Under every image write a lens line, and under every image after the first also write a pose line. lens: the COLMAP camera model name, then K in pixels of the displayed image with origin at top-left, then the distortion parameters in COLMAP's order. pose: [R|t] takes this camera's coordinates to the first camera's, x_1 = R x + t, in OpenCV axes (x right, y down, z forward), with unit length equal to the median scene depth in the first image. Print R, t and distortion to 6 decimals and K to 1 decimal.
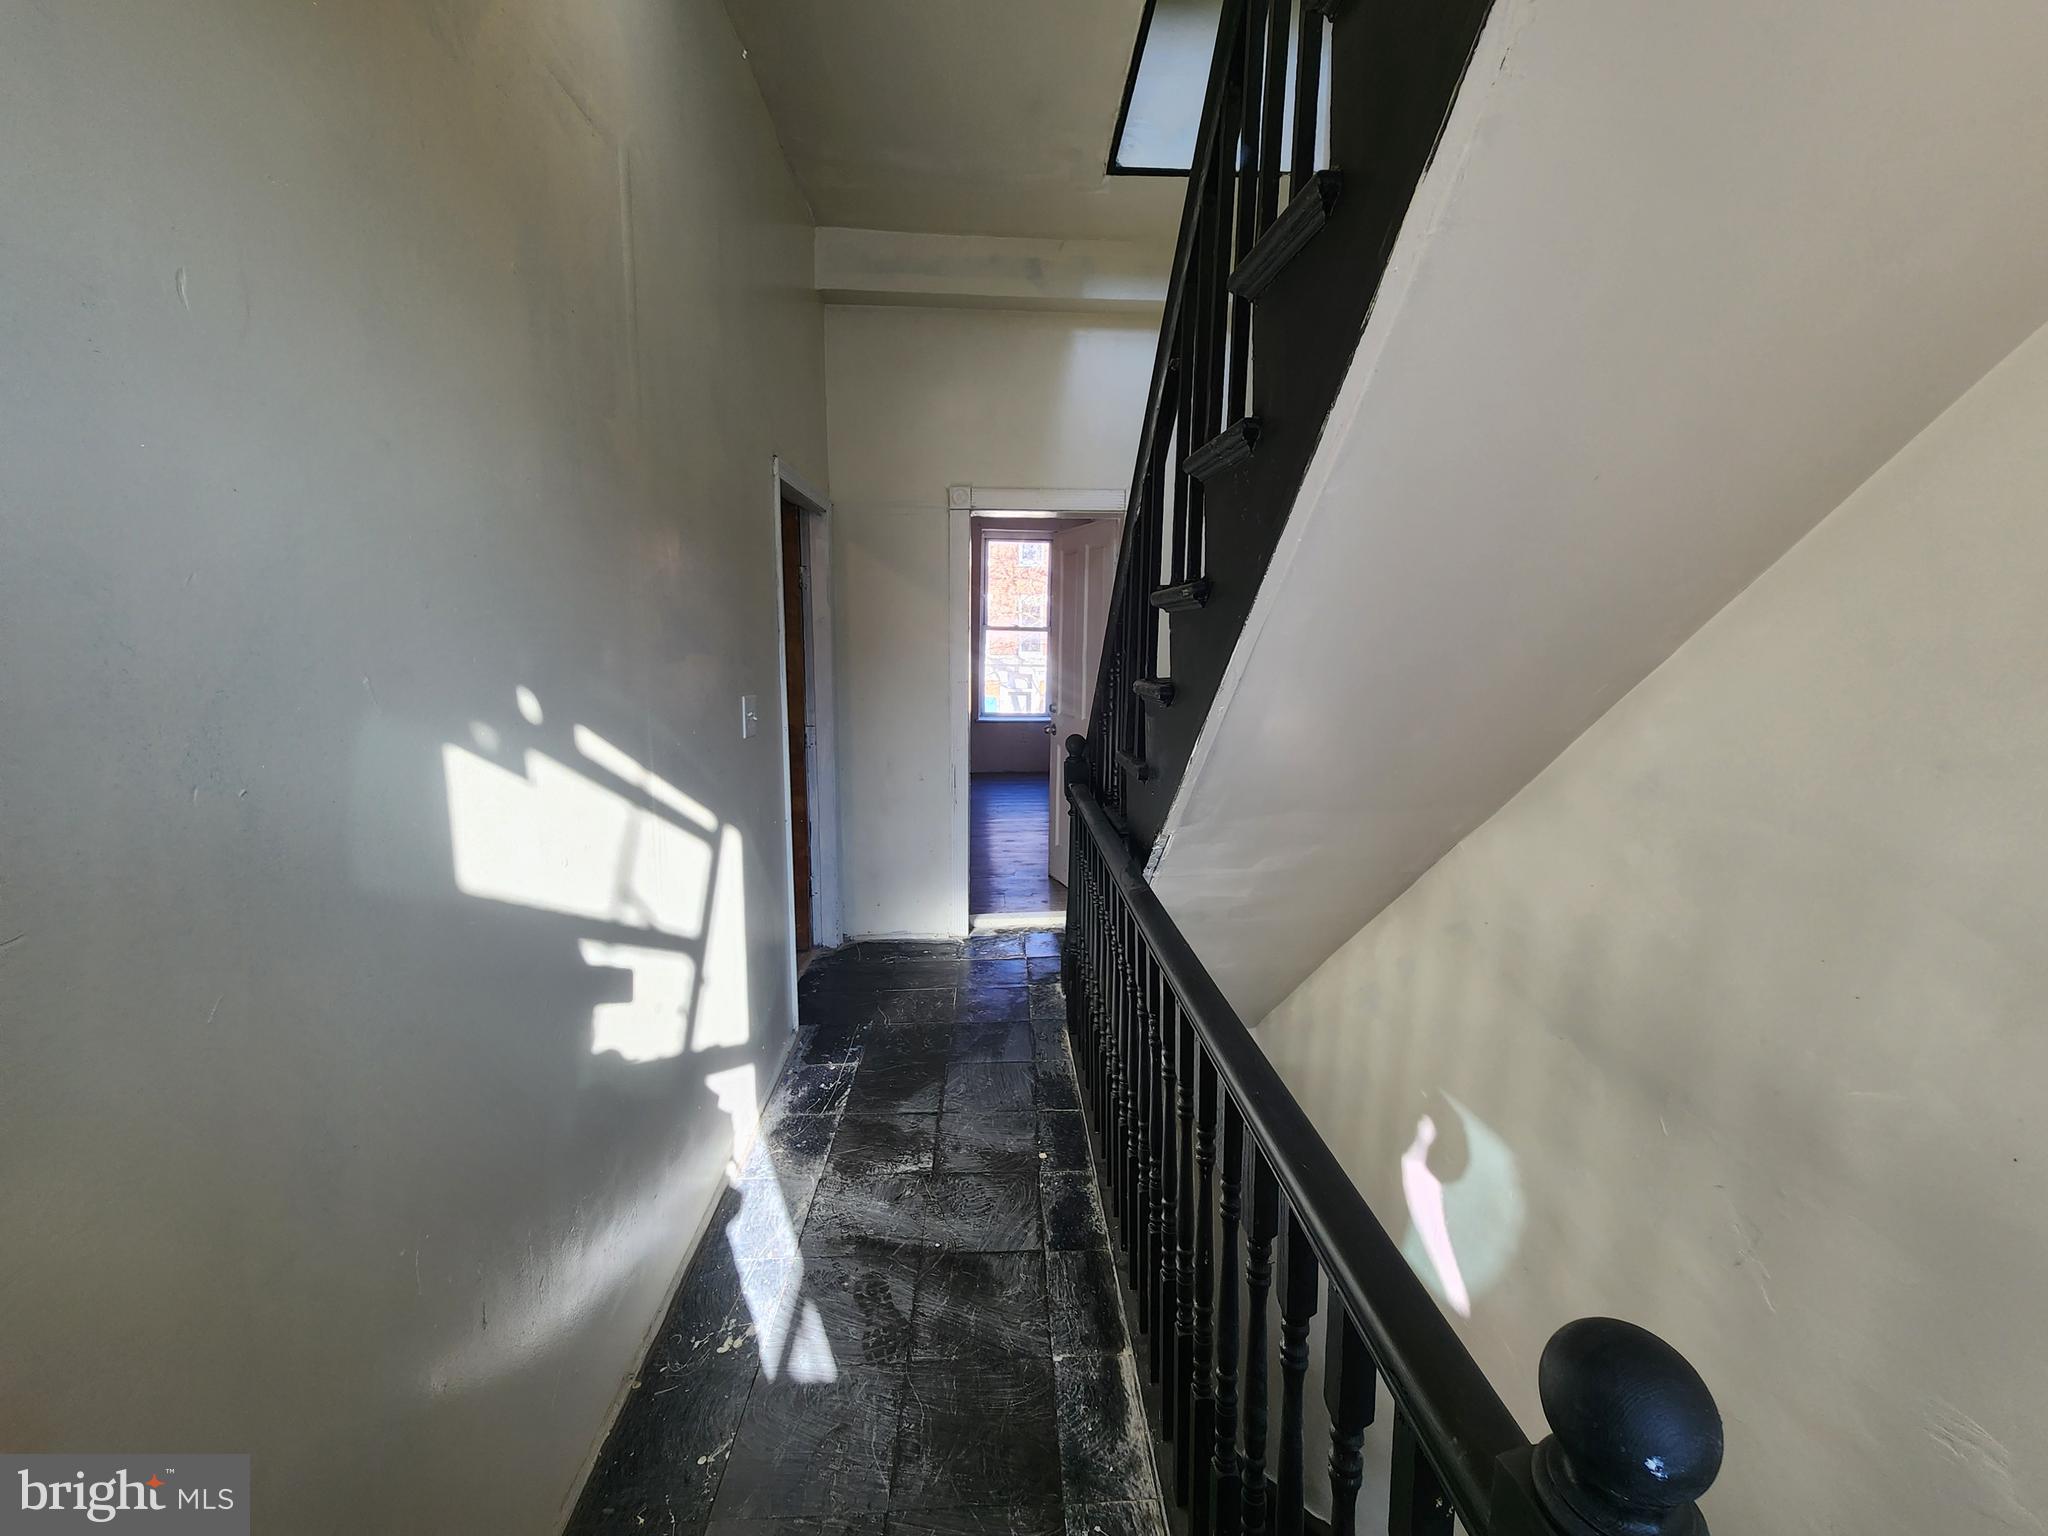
lens RADIAL K [[829.1, 0, 1024.7], [0, 829.1, 760.2], [0, 0, 1]] dist [-0.000623, -0.002903]
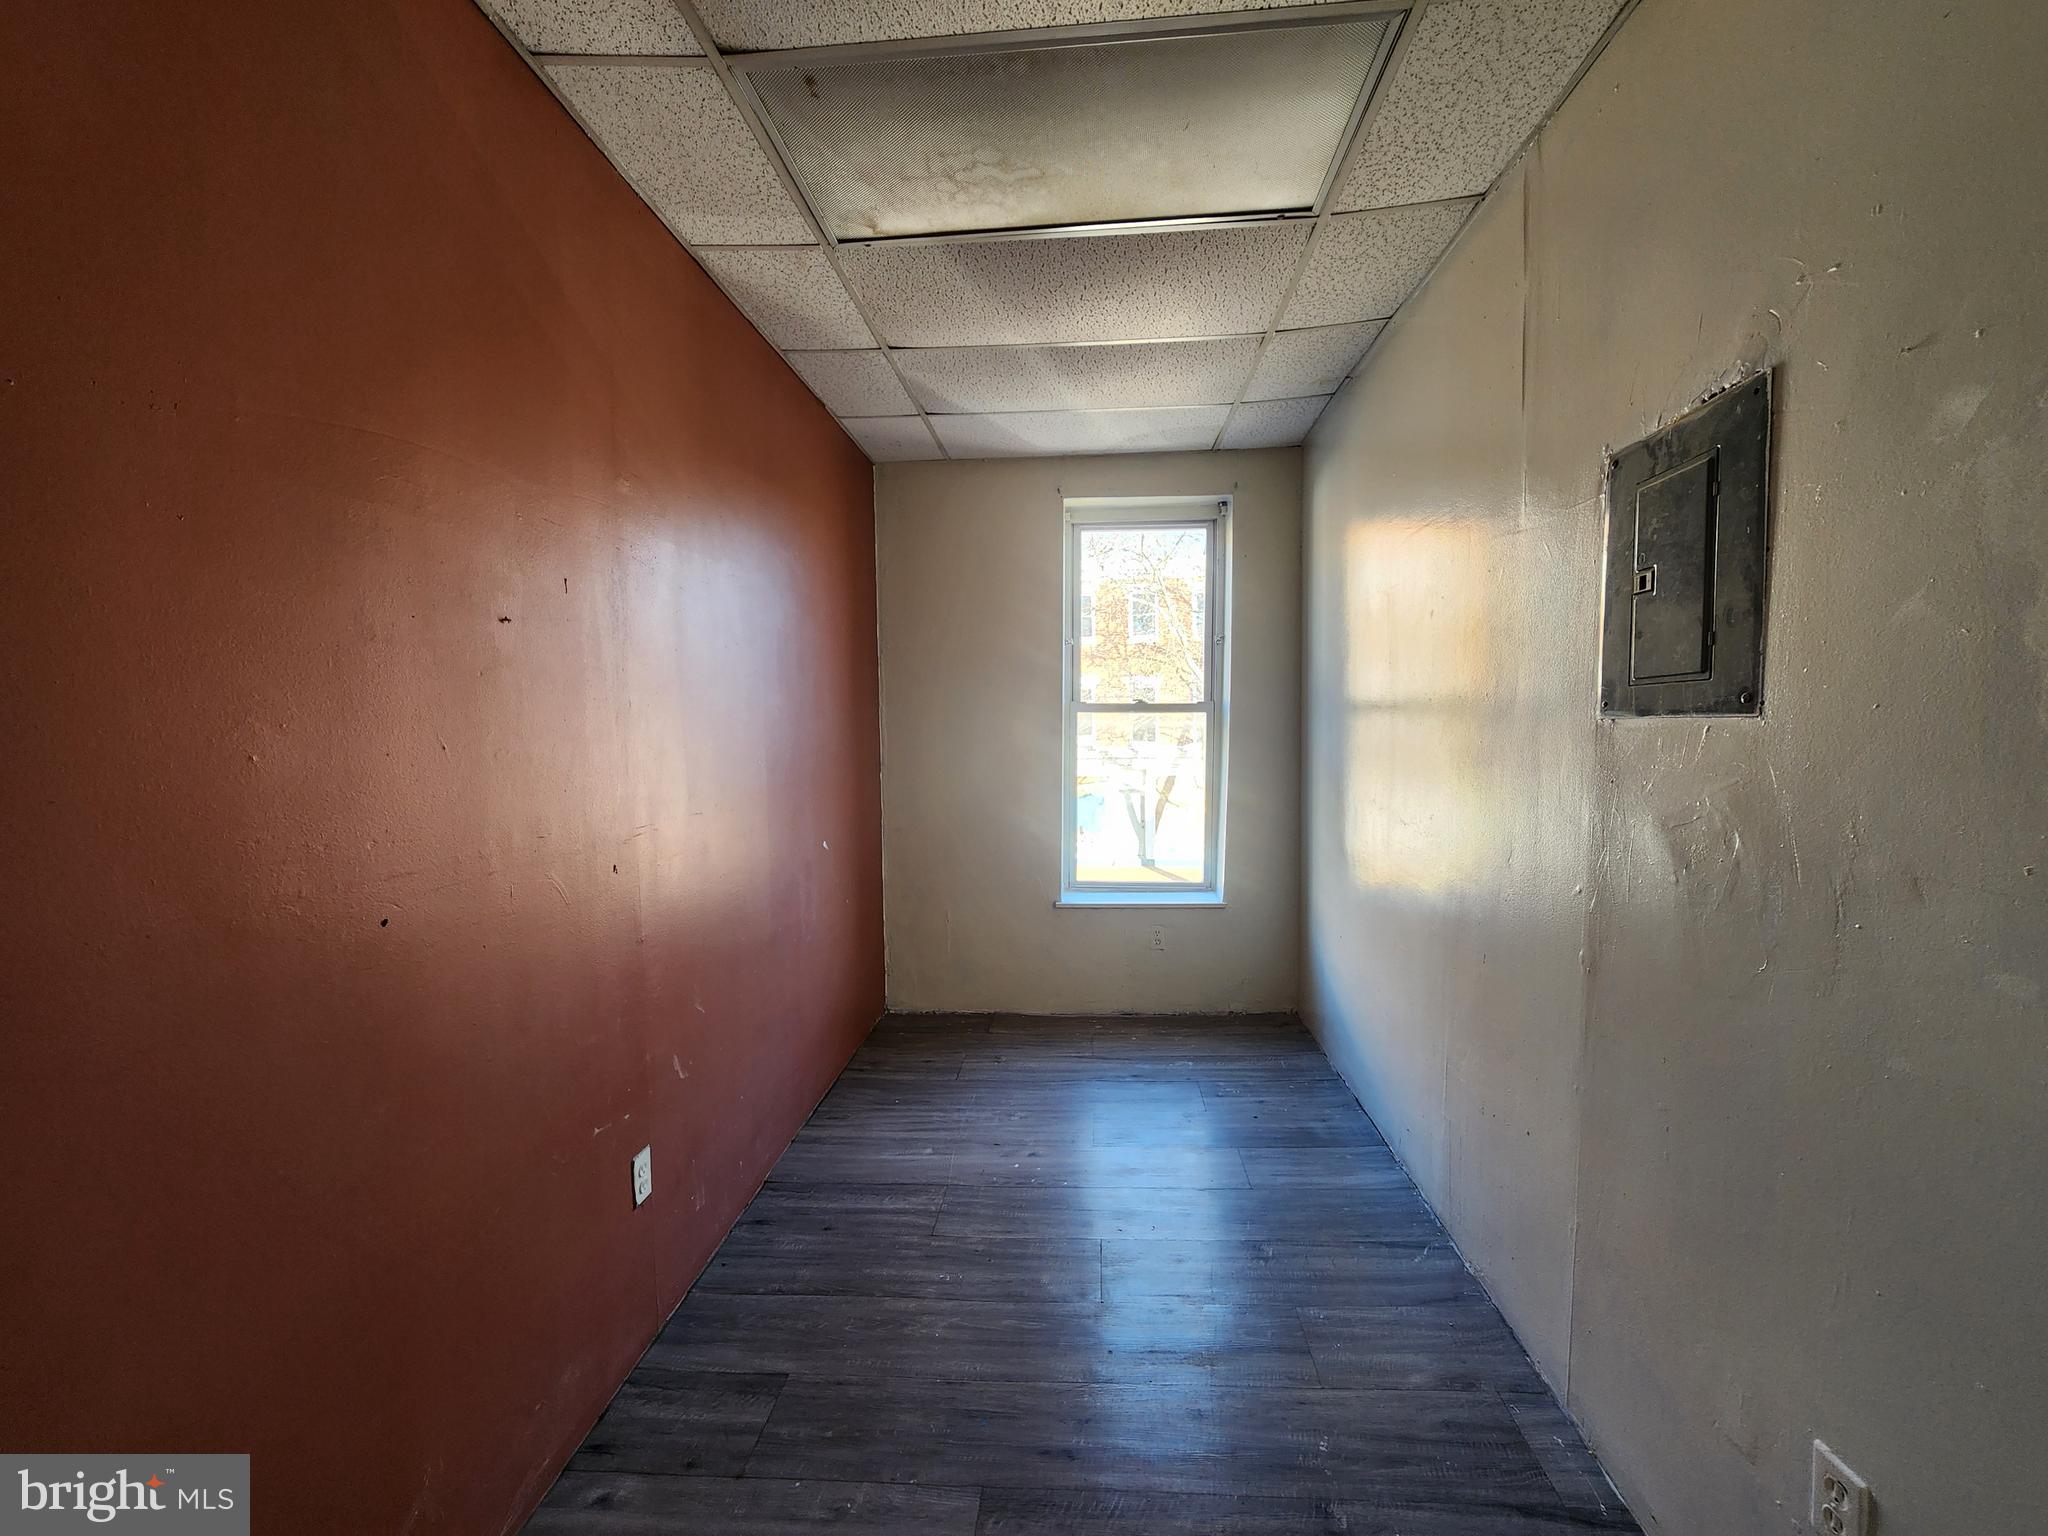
lens RADIAL K [[829.1, 0, 1032.6], [0, 829.1, 769.9], [0, 0, 1]] dist [-0.000623, -0.002903]
pose [[0.992422, -0.008169, -0.122602, -0.013372], [-0.003437, 0.995552, -0.094156, -0.077167], [0.122826, 0.093864, 0.987979, 0.514947]]
